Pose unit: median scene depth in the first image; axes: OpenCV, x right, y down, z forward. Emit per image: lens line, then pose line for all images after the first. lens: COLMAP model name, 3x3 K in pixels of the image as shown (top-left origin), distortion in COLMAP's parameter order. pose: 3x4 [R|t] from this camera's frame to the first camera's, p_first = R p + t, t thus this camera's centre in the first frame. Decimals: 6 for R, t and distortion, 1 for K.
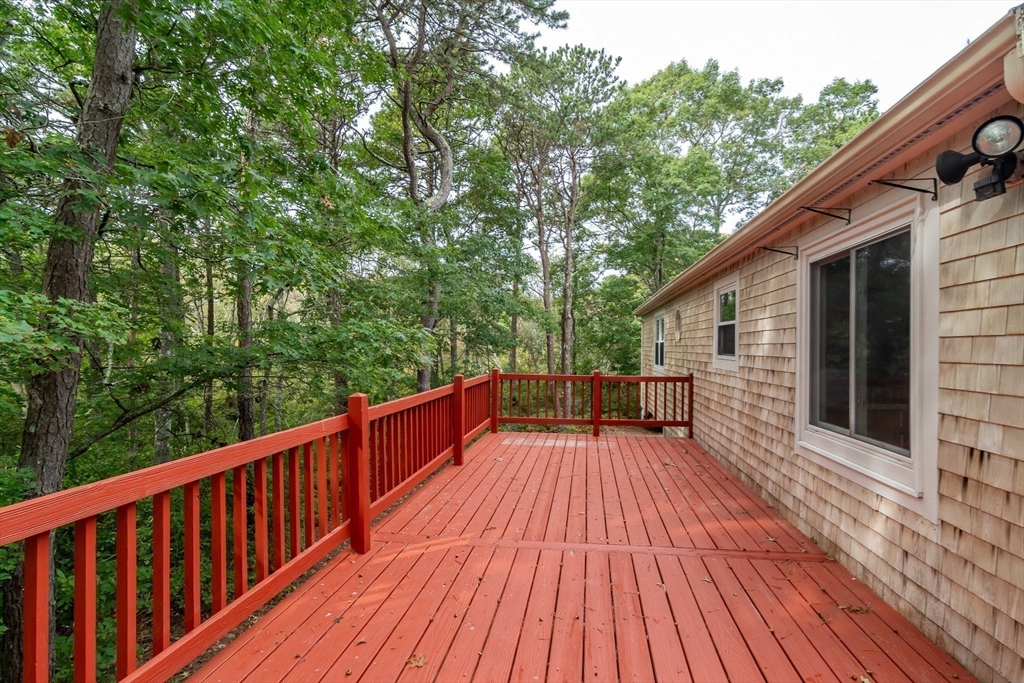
lens RADIAL K [[492.9, 0, 509.9], [0, 492.9, 349.2], [0, 0, 1]] dist [0.001329, 0.001120]
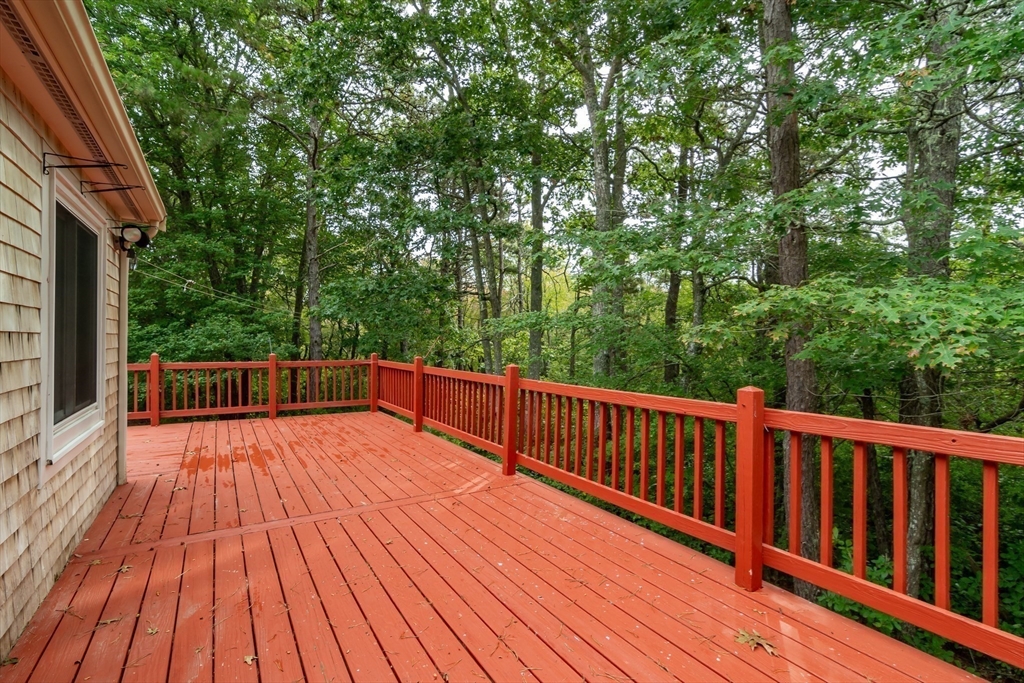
lens RADIAL K [[492.9, 0, 509.9], [0, 492.9, 349.2], [0, 0, 1]] dist [0.001329, 0.001120]
pose [[-0.769369, -0.001047, -0.638804, 0.542795], [-0.012472, 0.999833, 0.013381, 0.031936], [0.638683, 0.018262, -0.769253, 1.901607]]
